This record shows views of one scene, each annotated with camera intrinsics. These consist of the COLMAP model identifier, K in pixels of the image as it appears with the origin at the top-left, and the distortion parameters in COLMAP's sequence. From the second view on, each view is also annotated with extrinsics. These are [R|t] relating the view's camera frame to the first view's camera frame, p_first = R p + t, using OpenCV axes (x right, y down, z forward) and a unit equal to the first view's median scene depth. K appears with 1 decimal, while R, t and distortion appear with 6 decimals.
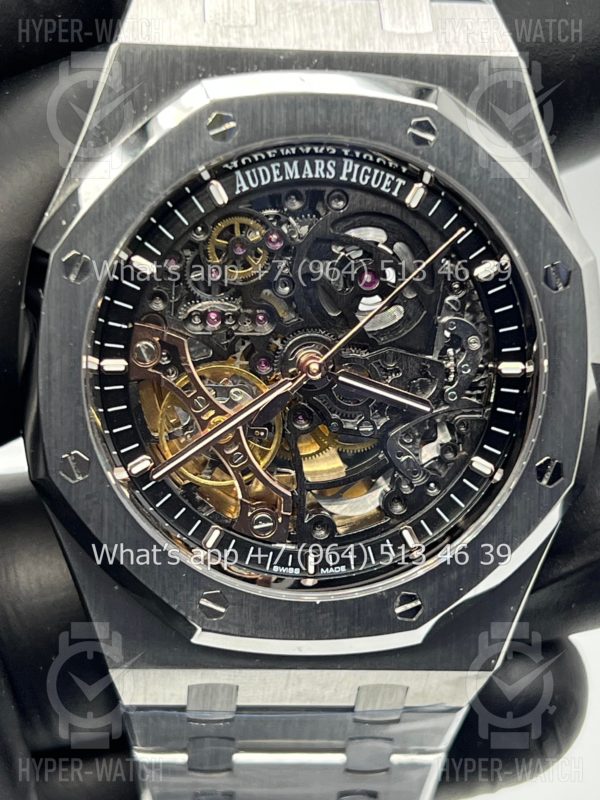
lens RADIAL K [[1811.0, 0, 300.0], [0, 1811.0, 400.0], [0, 0, 1]] dist [0.348323, -0.060616]
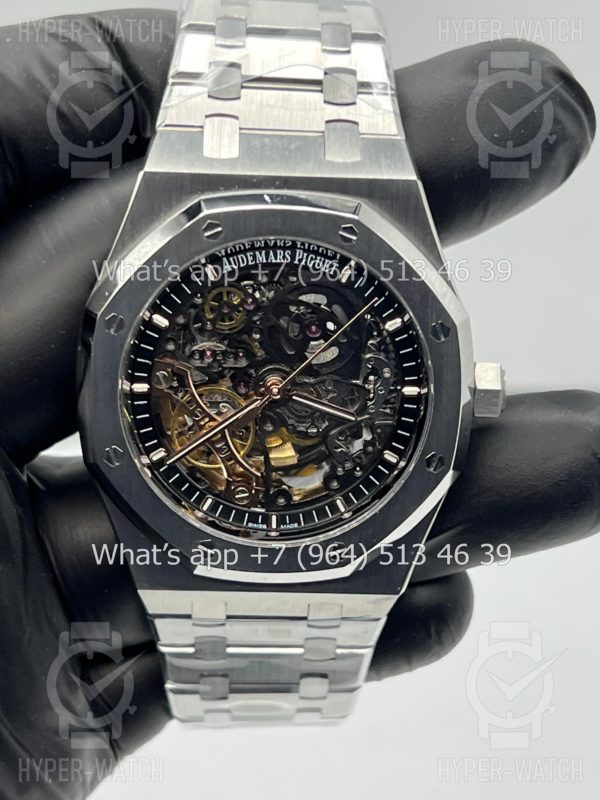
lens RADIAL K [[1778.8, 0, 300.0], [0, 1778.8, 400.0], [0, 0, 1]] dist [0.356822, -0.106970]
pose [[0.998984, 0.010899, -0.043729, 0.090484], [-0.008322, 0.998242, 0.058681, -0.094646], [0.044292, -0.058258, 0.997319, -0.440862]]
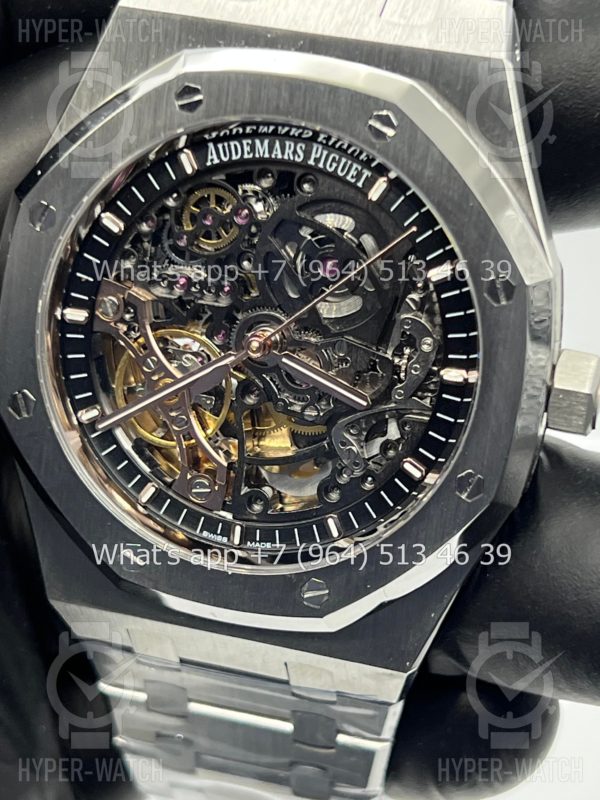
lens RADIAL K [[1778.8, 0, 300.0], [0, 1778.8, 400.0], [0, 0, 1]] dist [0.356822, -0.106970]
pose [[0.945615, 0.156135, -0.285368, 0.317318], [-0.145117, 0.987624, 0.059494, -0.050142], [0.291125, -0.014847, 0.956570, 0.053423]]
